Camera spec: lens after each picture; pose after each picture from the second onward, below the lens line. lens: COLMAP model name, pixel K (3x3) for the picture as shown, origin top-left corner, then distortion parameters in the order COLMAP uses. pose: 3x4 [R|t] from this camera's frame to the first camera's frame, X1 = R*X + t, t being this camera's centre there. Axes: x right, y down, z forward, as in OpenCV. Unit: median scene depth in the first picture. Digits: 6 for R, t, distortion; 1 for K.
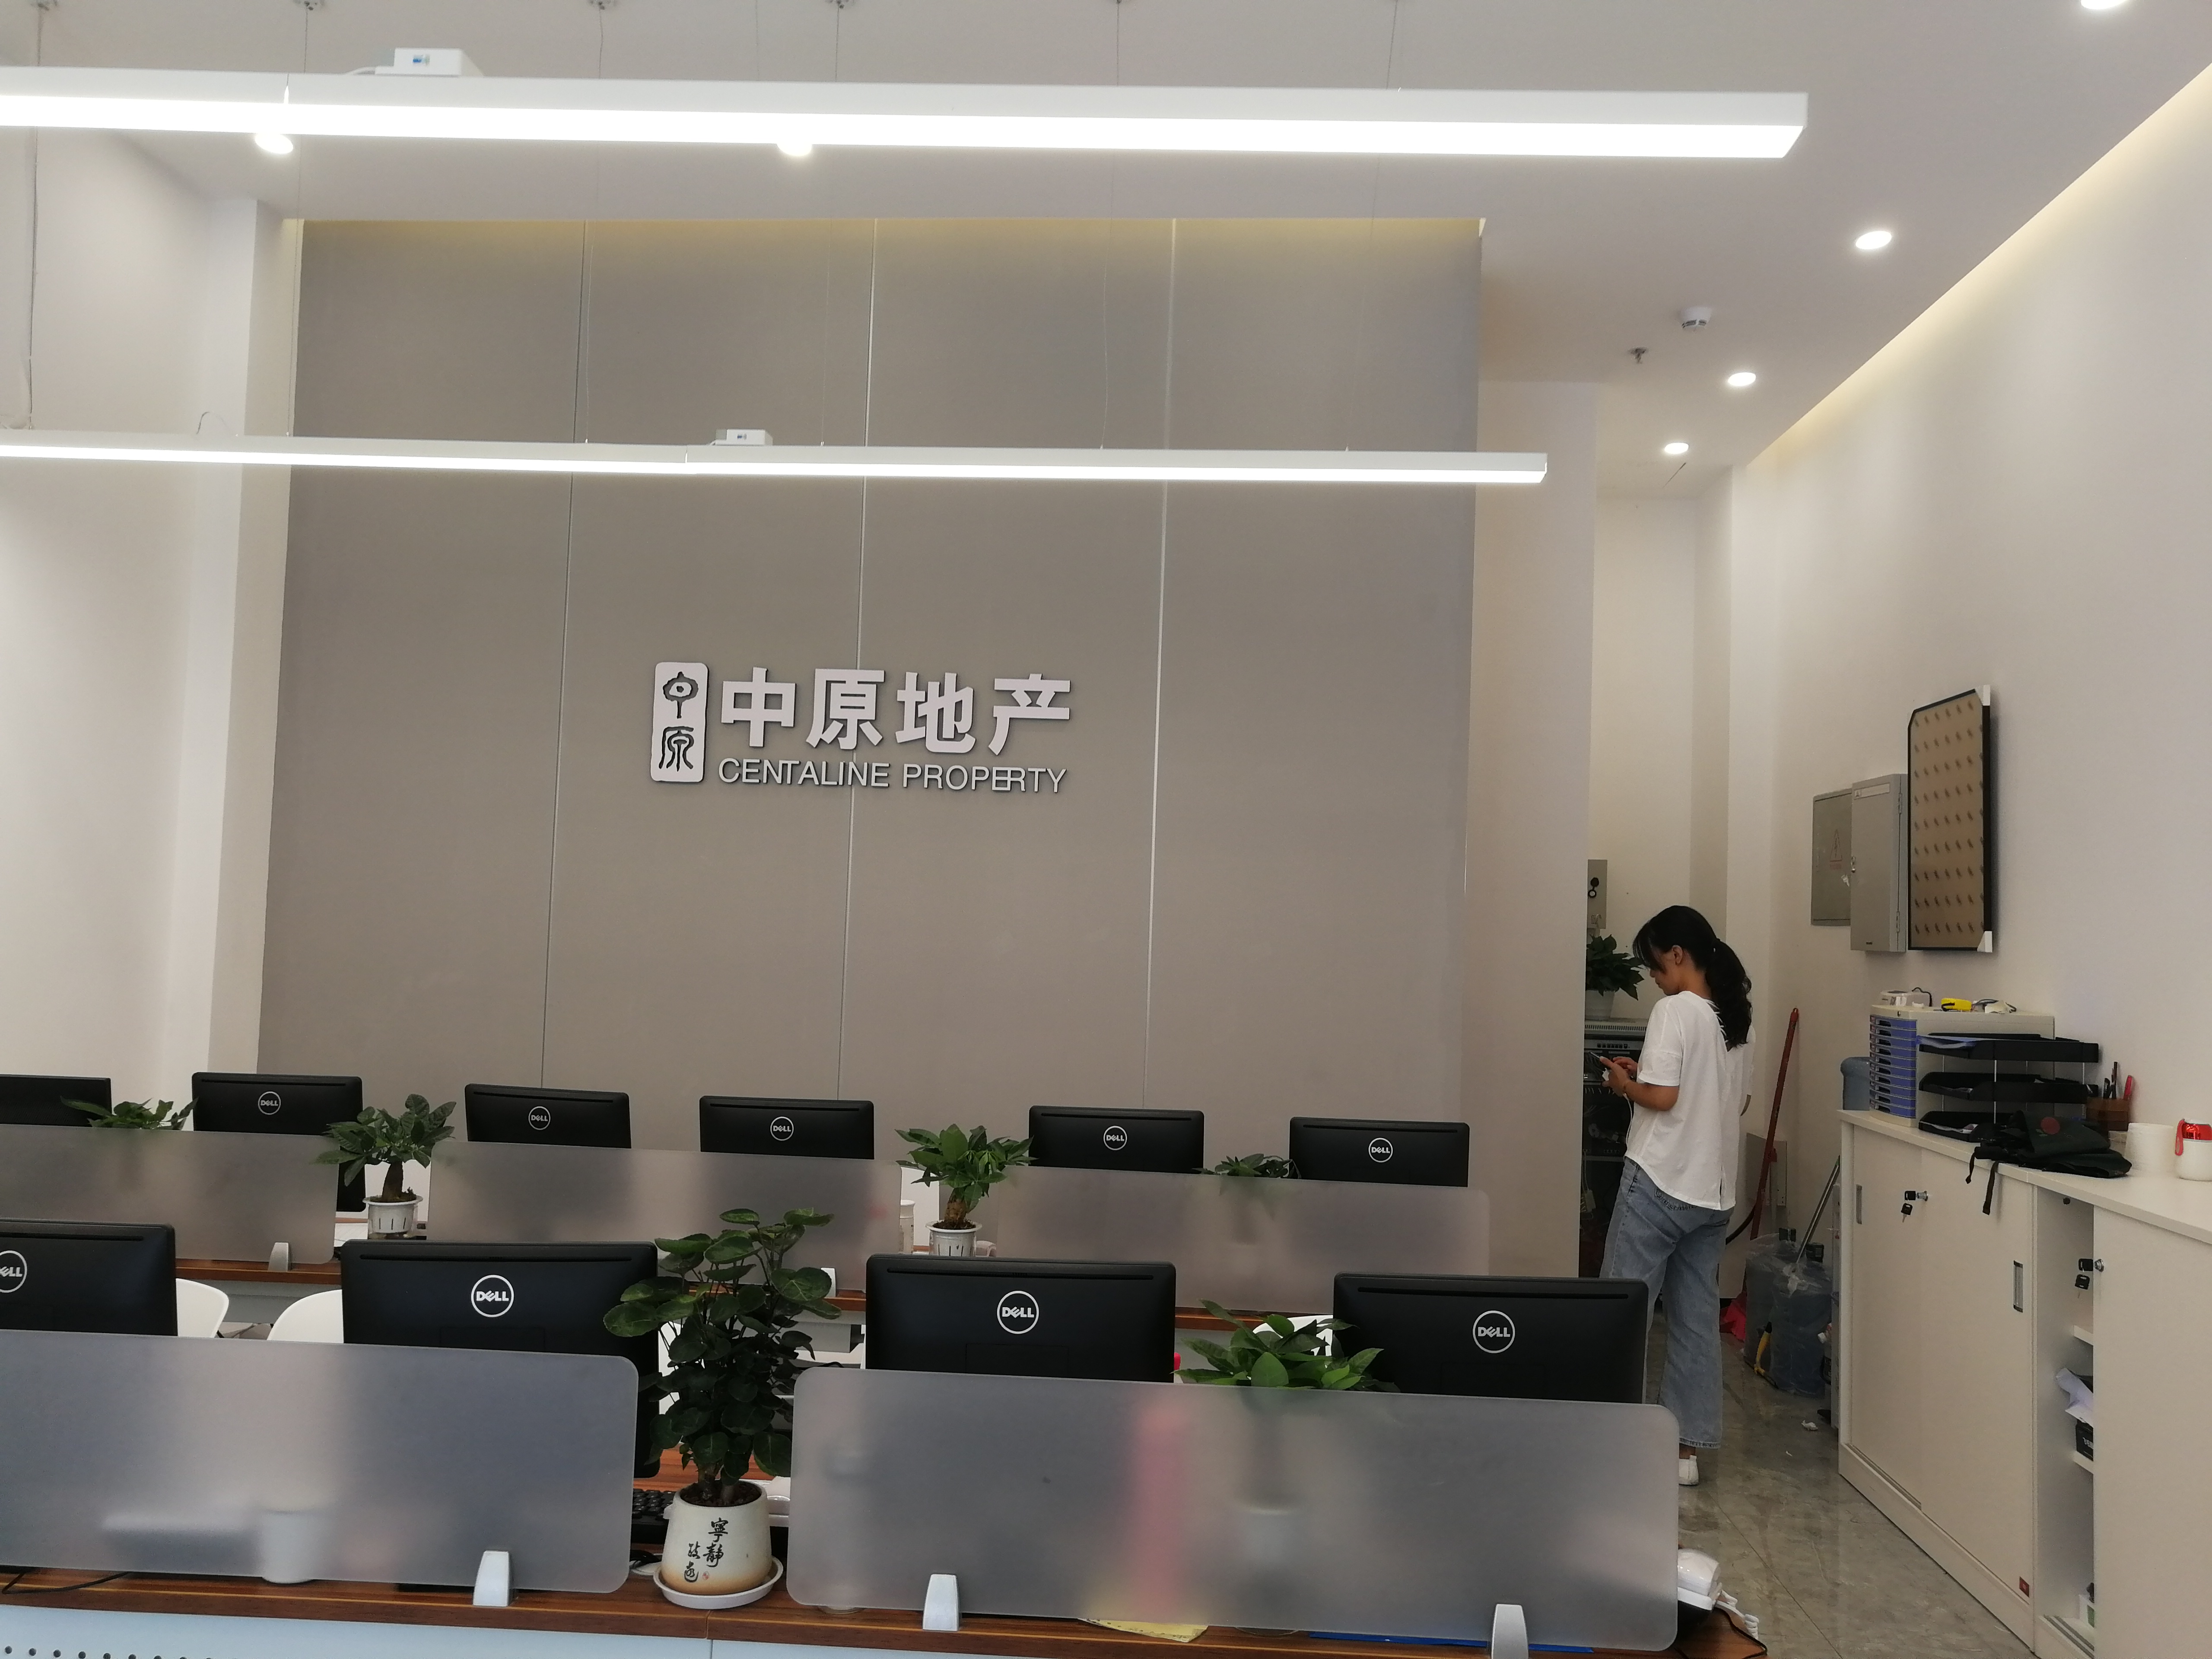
lens RADIAL K [[1709.3, 0, 1168.3], [0, 1709.3, 843.9], [0, 0, 1]] dist [0.009122, 0.001726]
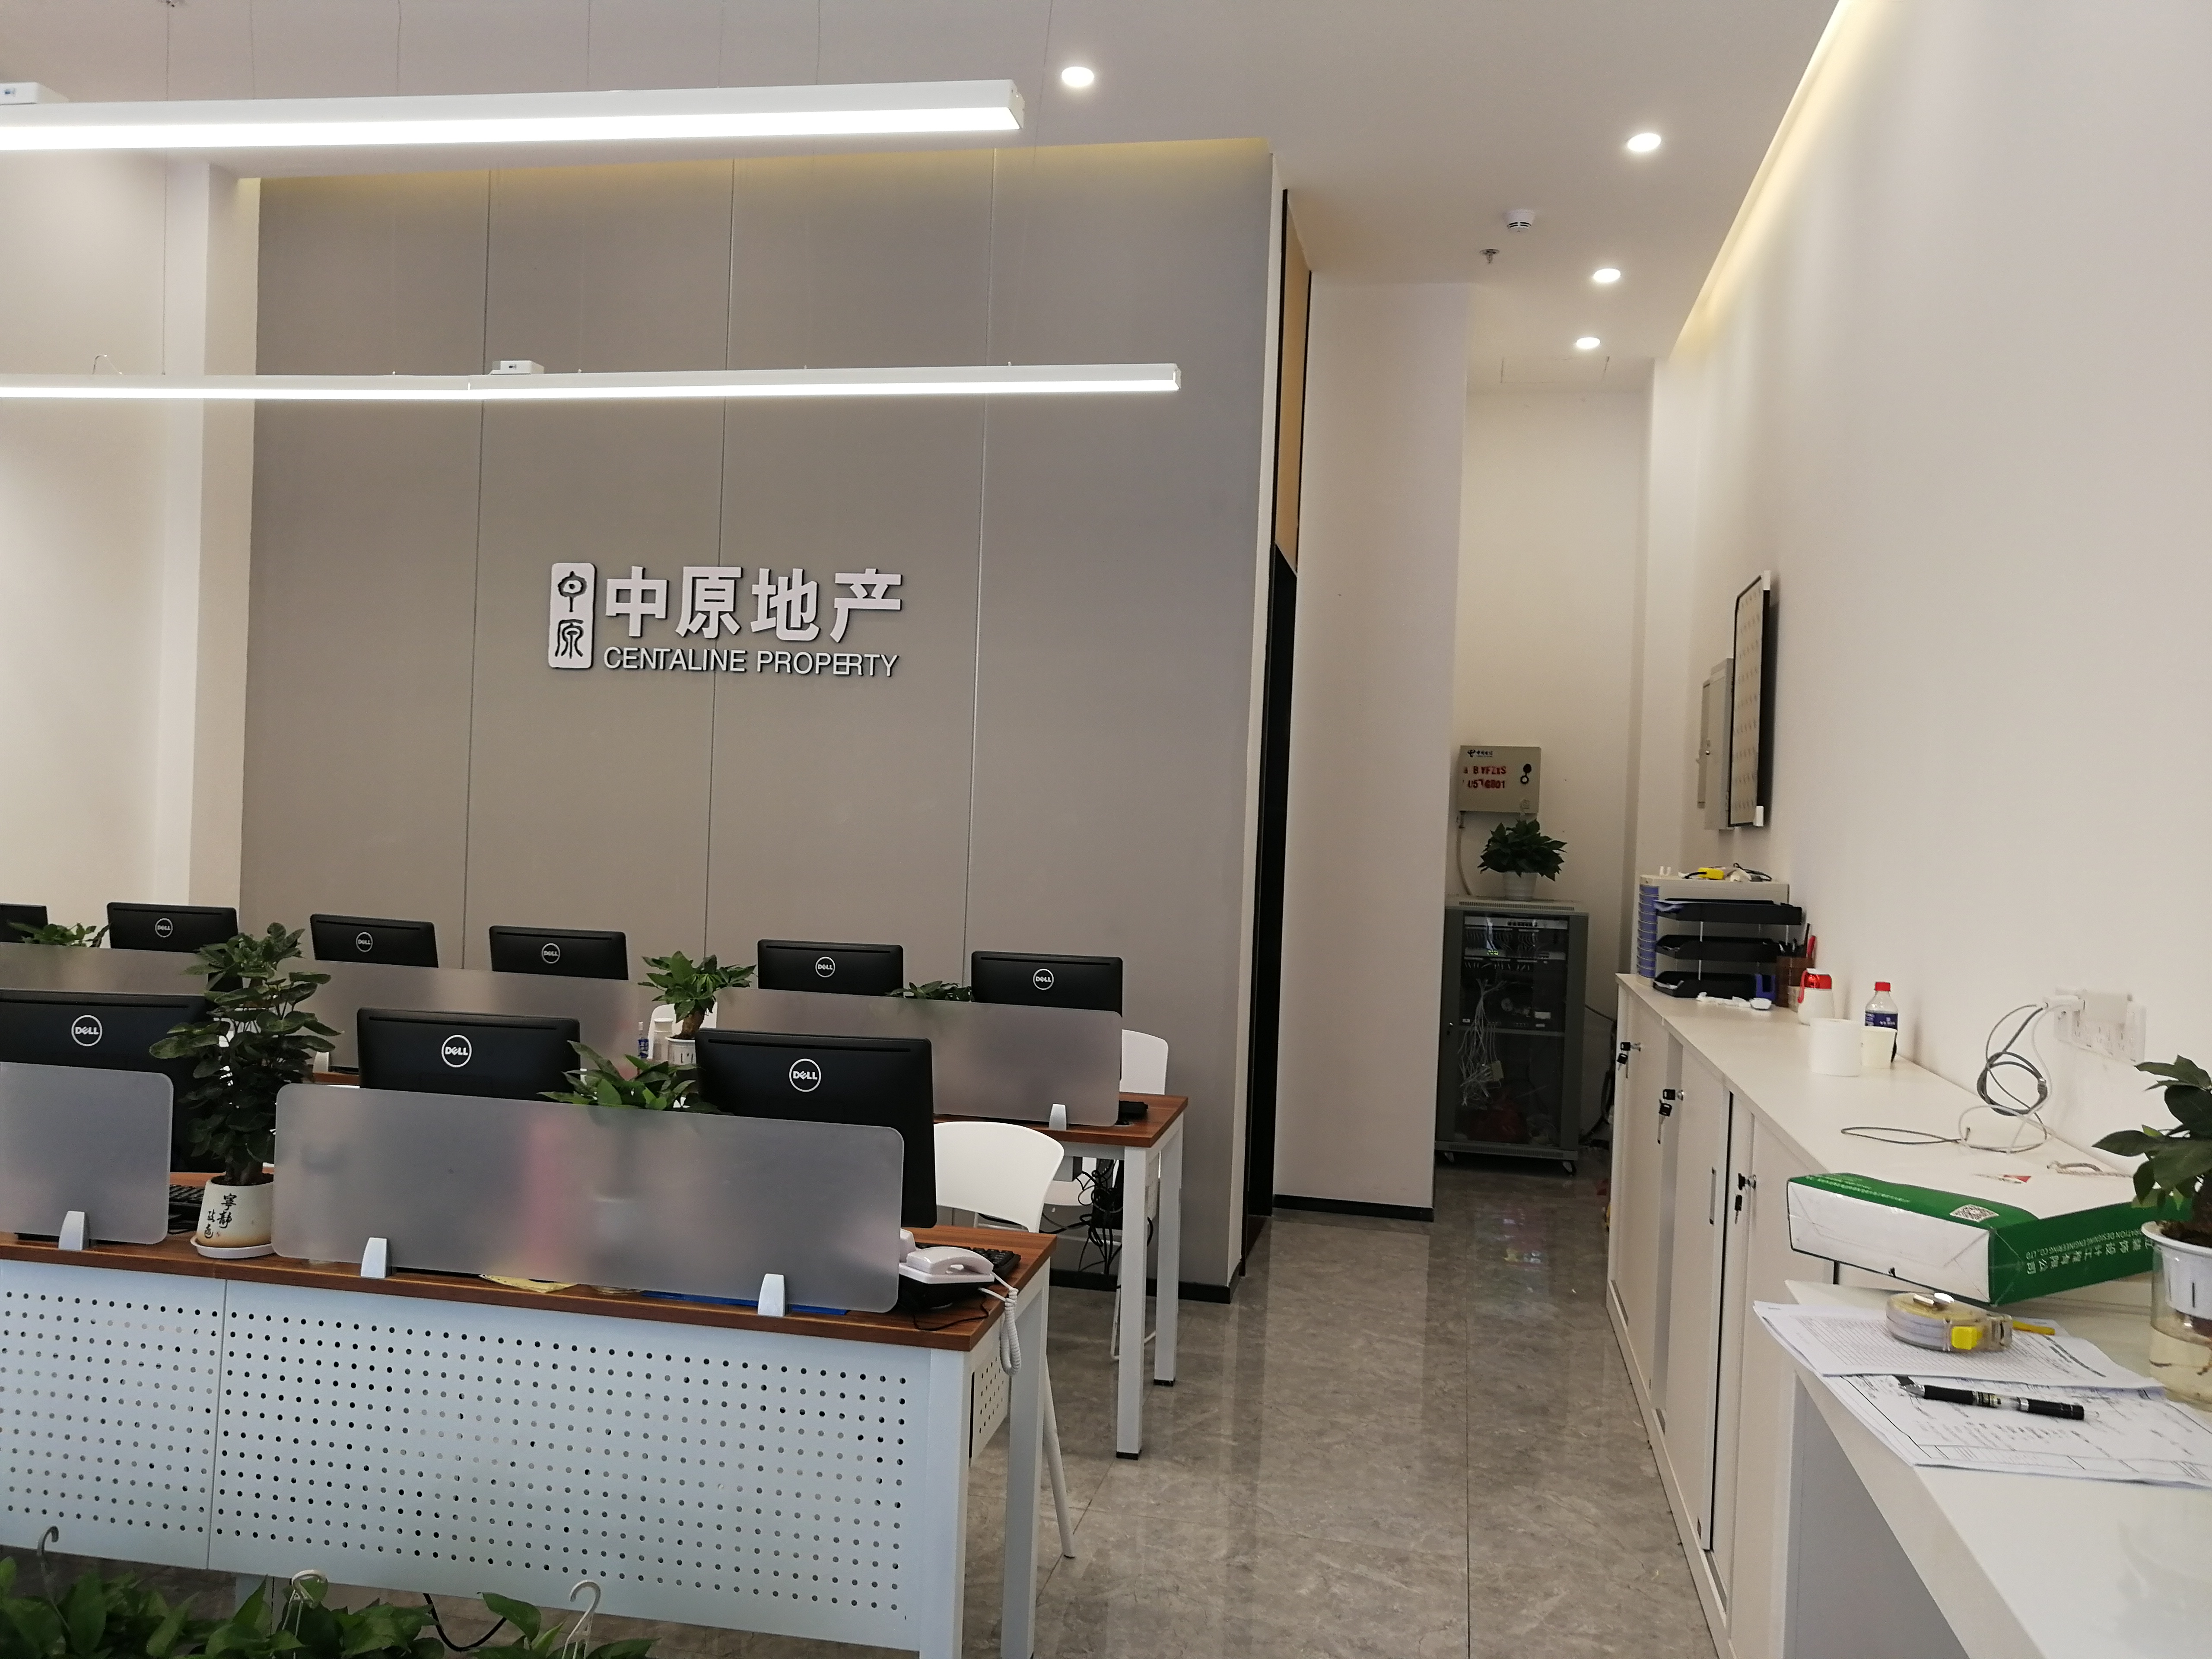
lens RADIAL K [[1724.6, 0, 1162.7], [0, 1724.6, 833.8], [0, 0, 1]] dist [-0.024519, 0.063313]
pose [[0.992006, 0.007810, -0.125947, 0.253137], [-0.001611, 0.998785, 0.049245, 0.017200], [0.126179, -0.048649, 0.990814, -0.094455]]
